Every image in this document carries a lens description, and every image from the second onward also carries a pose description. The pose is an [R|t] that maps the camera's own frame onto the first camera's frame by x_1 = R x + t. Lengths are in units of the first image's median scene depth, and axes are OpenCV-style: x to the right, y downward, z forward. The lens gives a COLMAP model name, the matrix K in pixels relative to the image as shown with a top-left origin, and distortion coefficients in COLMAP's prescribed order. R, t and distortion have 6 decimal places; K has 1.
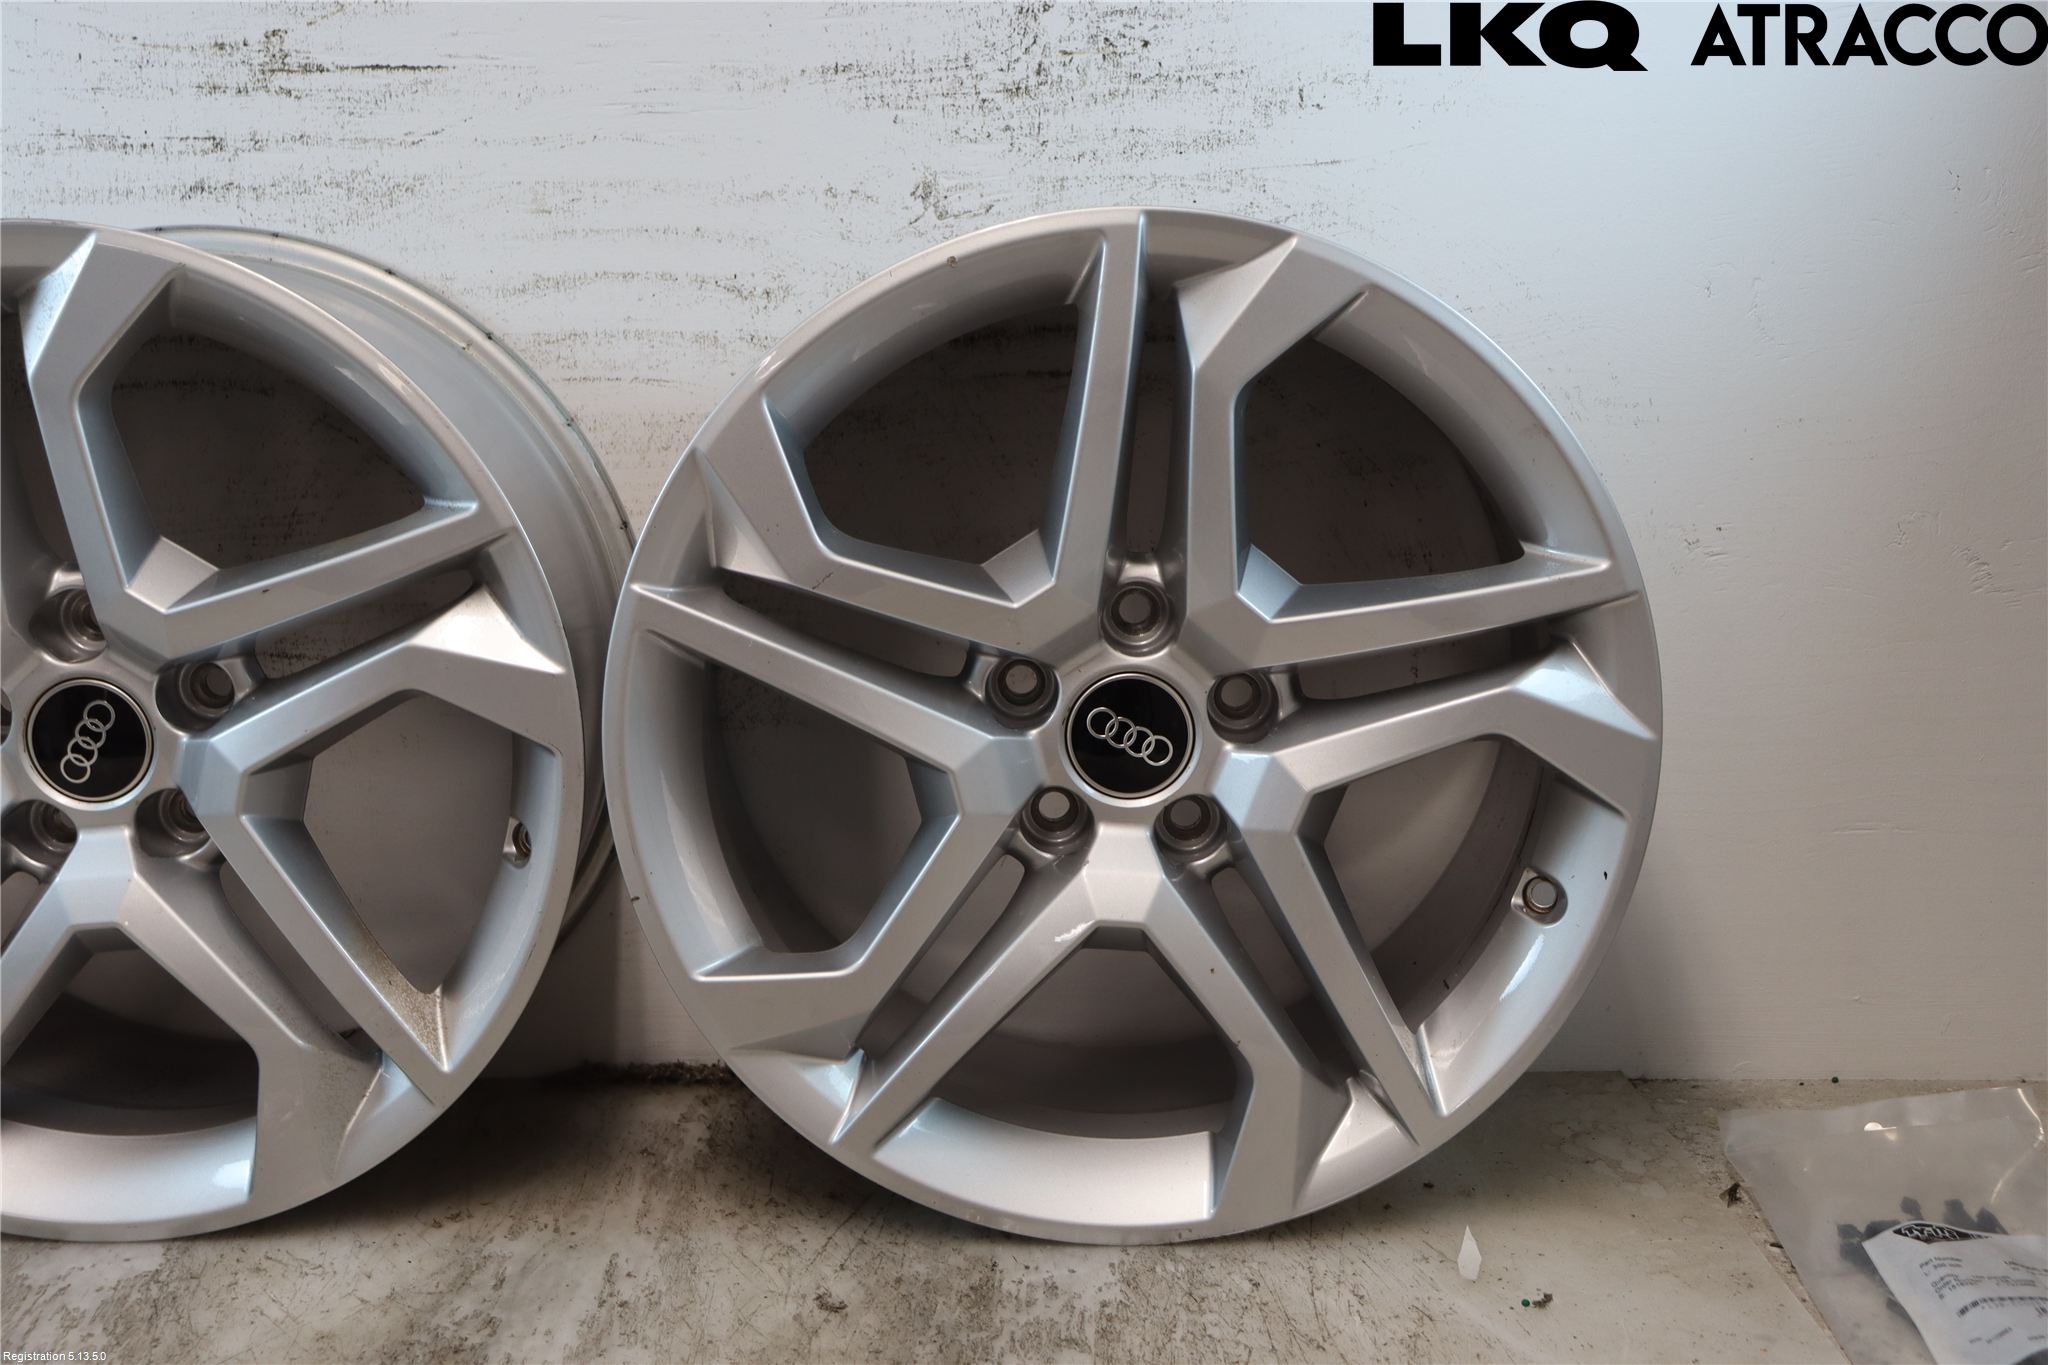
lens RADIAL K [[2351.5, 0, 992.9], [0, 2351.5, 705.4], [0, 0, 1]] dist [-0.024428, 0.000000]
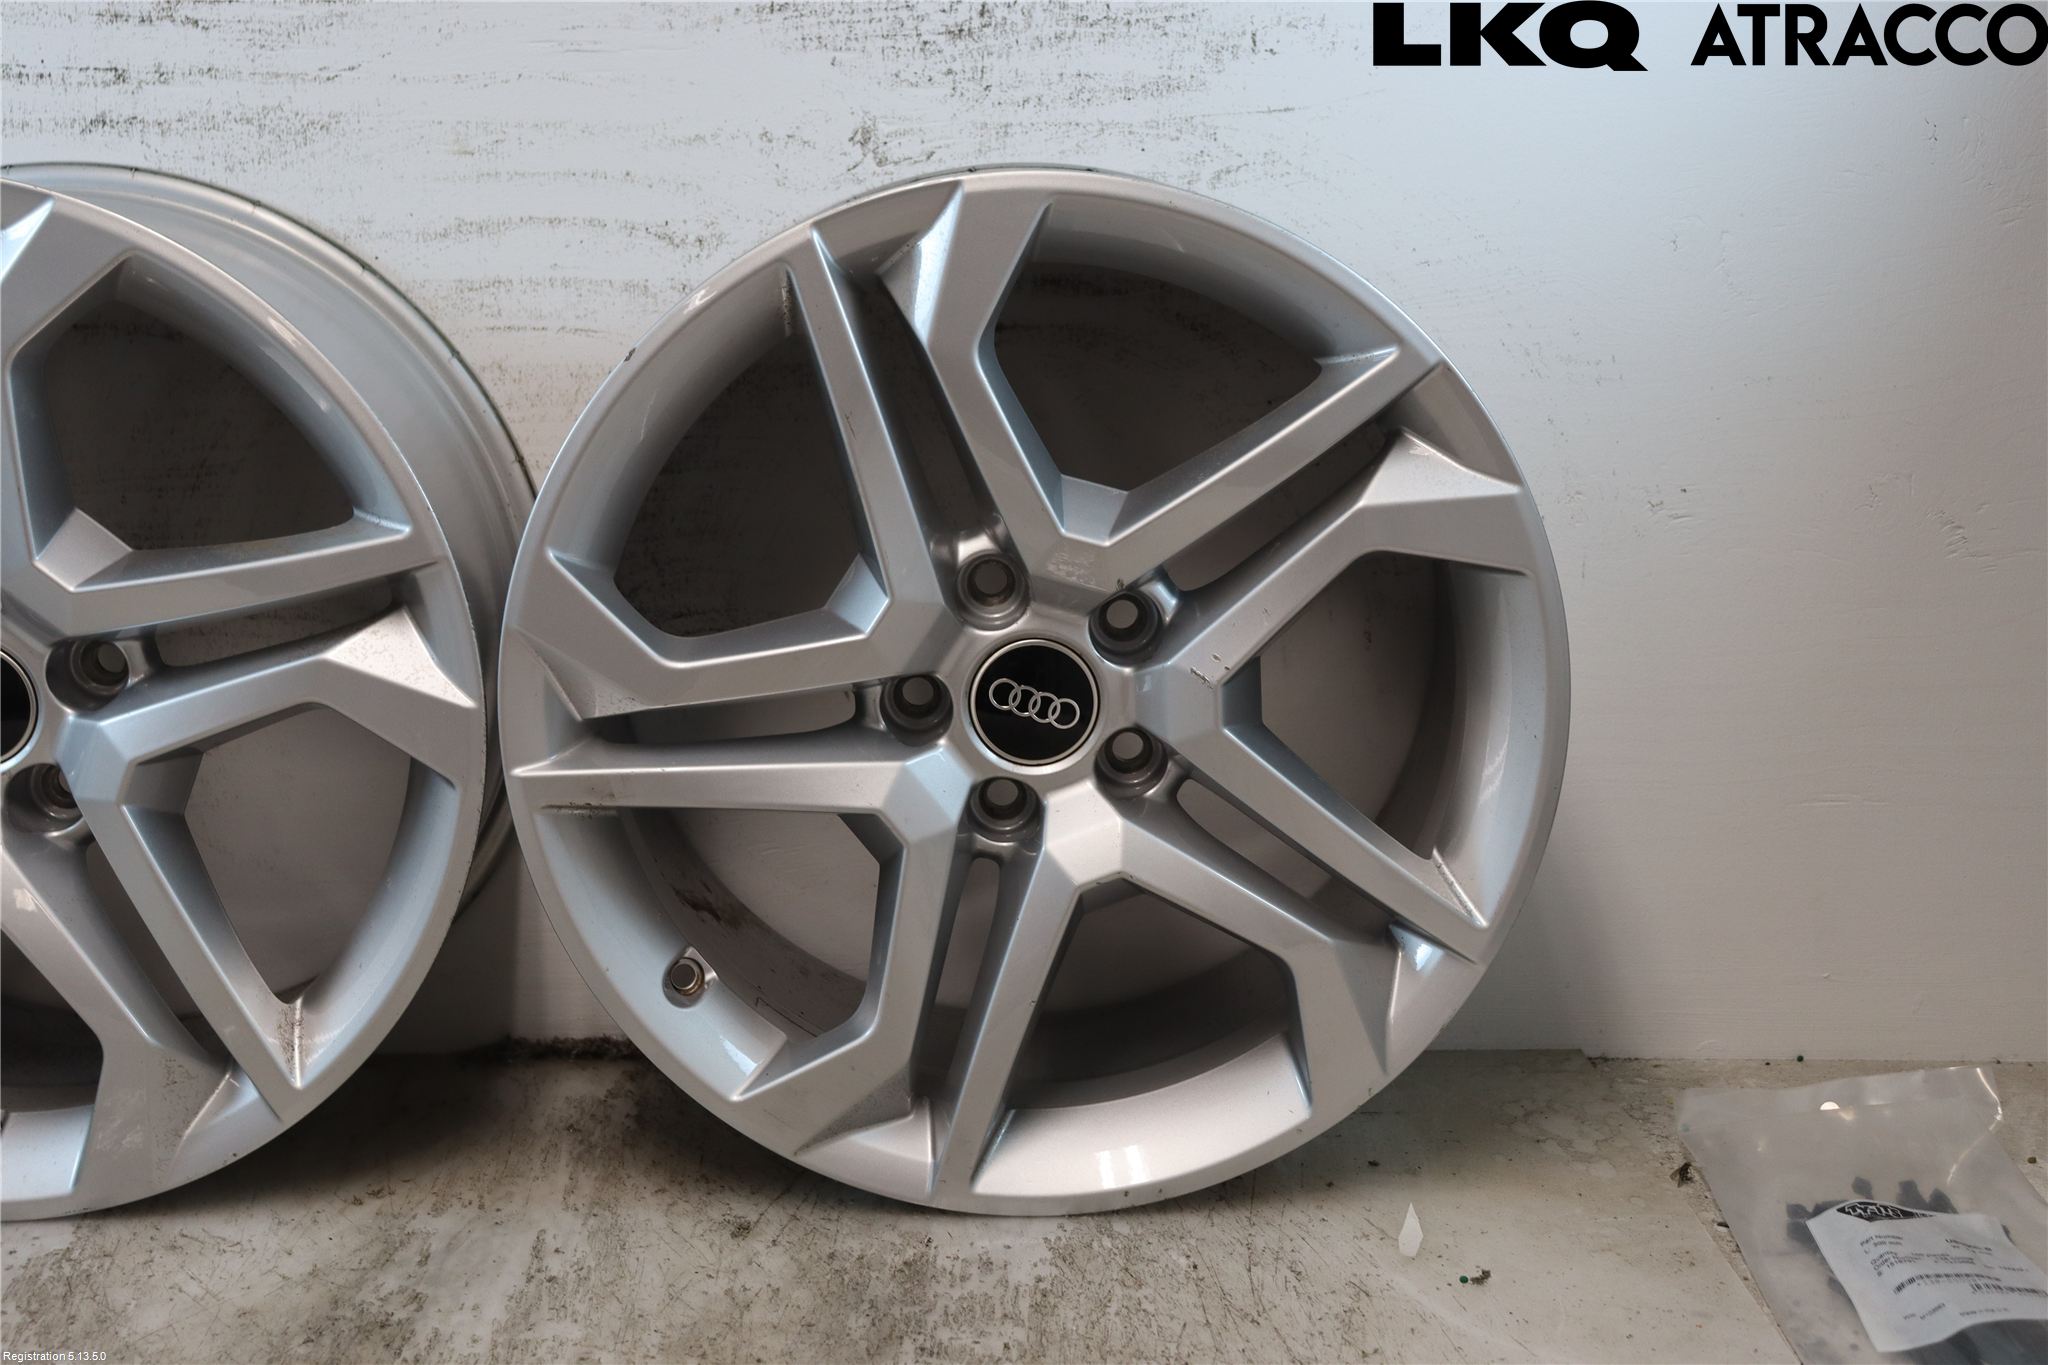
lens RADIAL K [[2693.9, 0, 998.8], [0, 2693.9, 693.4], [0, 0, 1]] dist [0.044839, 0.000000]
pose [[0.999791, 0.004895, 0.019861, 0.005583], [-0.005287, 0.999792, 0.019713, -0.012420], [-0.019760, -0.019814, 0.999608, -0.115087]]
